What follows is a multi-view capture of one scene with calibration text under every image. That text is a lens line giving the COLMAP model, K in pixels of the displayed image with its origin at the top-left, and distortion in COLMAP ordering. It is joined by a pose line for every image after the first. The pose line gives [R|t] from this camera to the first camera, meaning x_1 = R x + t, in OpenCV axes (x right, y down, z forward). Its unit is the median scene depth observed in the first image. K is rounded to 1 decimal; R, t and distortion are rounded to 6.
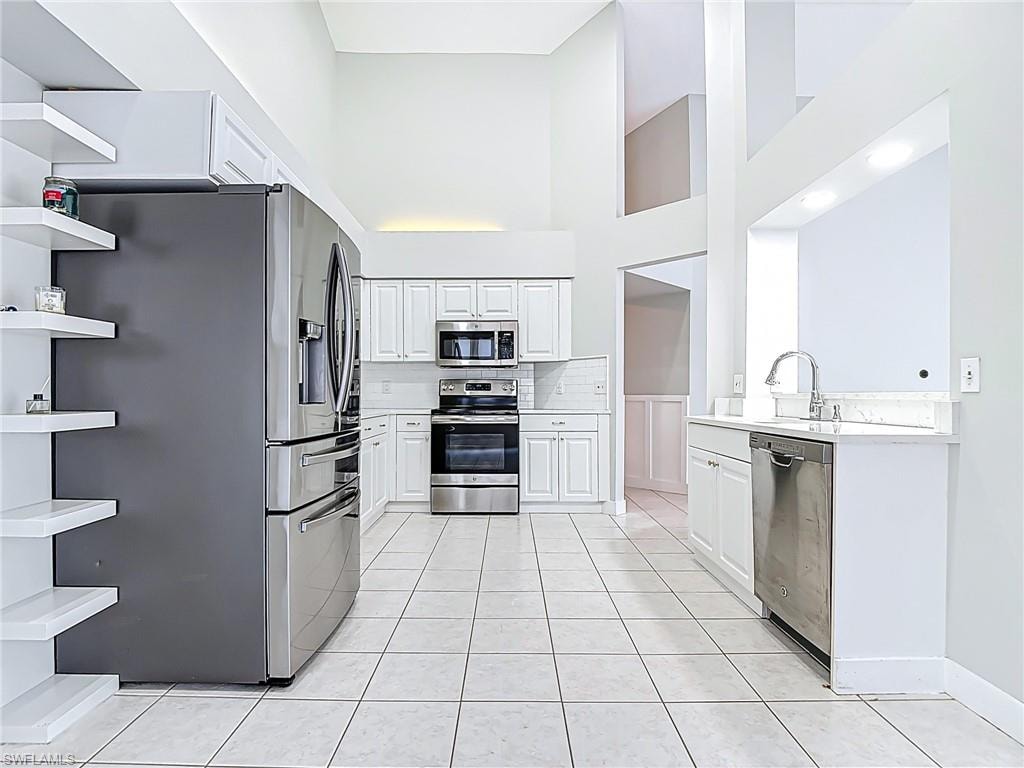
lens RADIAL K [[544.0, 0, 511.3], [0, 544.0, 388.7], [0, 0, 1]] dist [-0.020491, -0.003622]
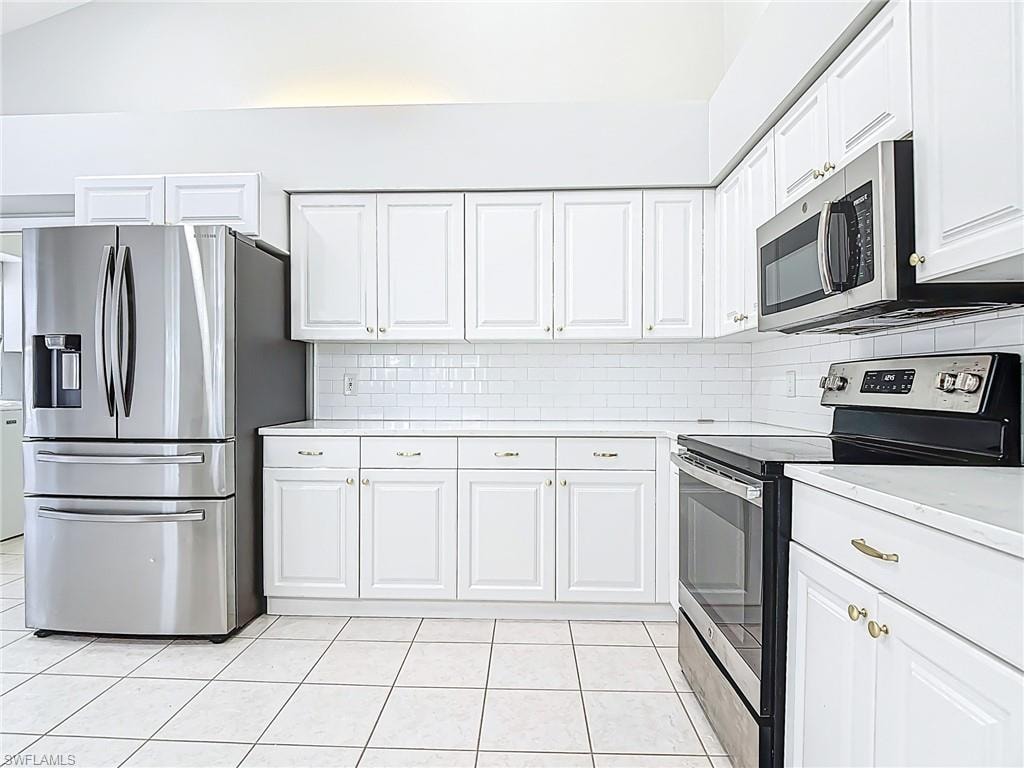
lens RADIAL K [[544.0, 0, 511.7], [0, 544.0, 388.5], [0, 0, 1]] dist [-0.020491, -0.003622]
pose [[-0.042391, -0.000074, -0.999101, 0.287131], [0.009041, 0.999959, -0.000457, -0.000956], [0.999060, -0.009052, -0.042389, 0.830701]]
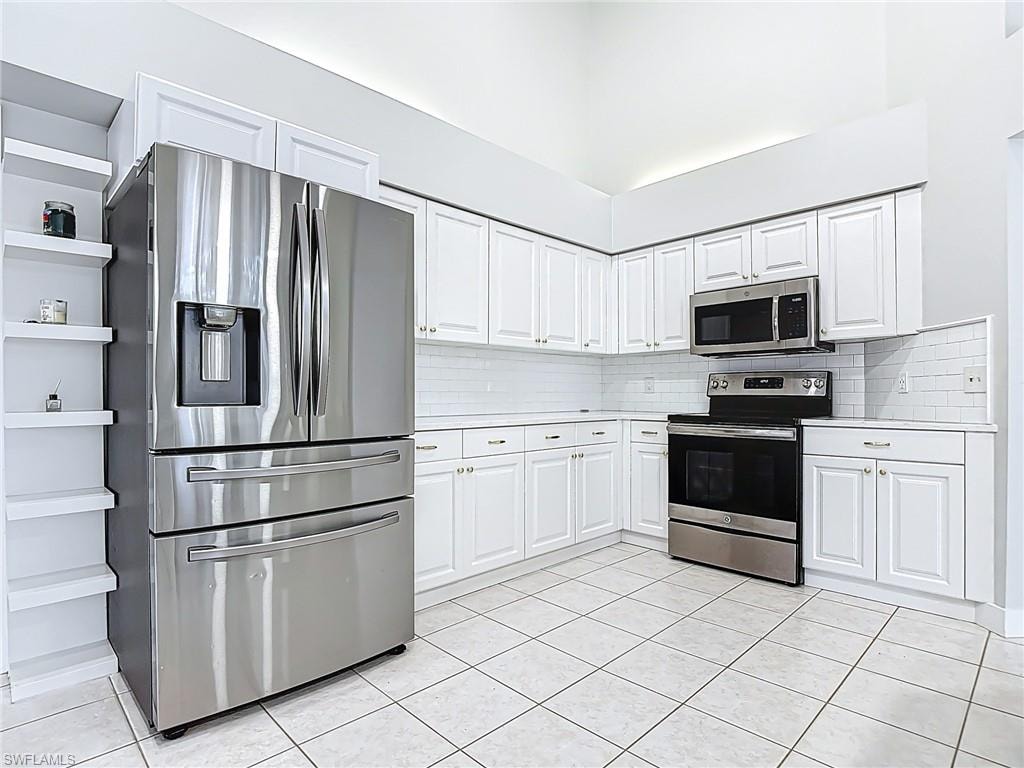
lens RADIAL K [[544.0, 0, 504.8], [0, 544.0, 389.8], [0, 0, 1]] dist [-0.020491, -0.003622]
pose [[0.689495, -0.007646, -0.724250, 0.216984], [0.009105, 0.999957, -0.001889, 0.003945], [0.724233, -0.005292, 0.689535, 0.317003]]
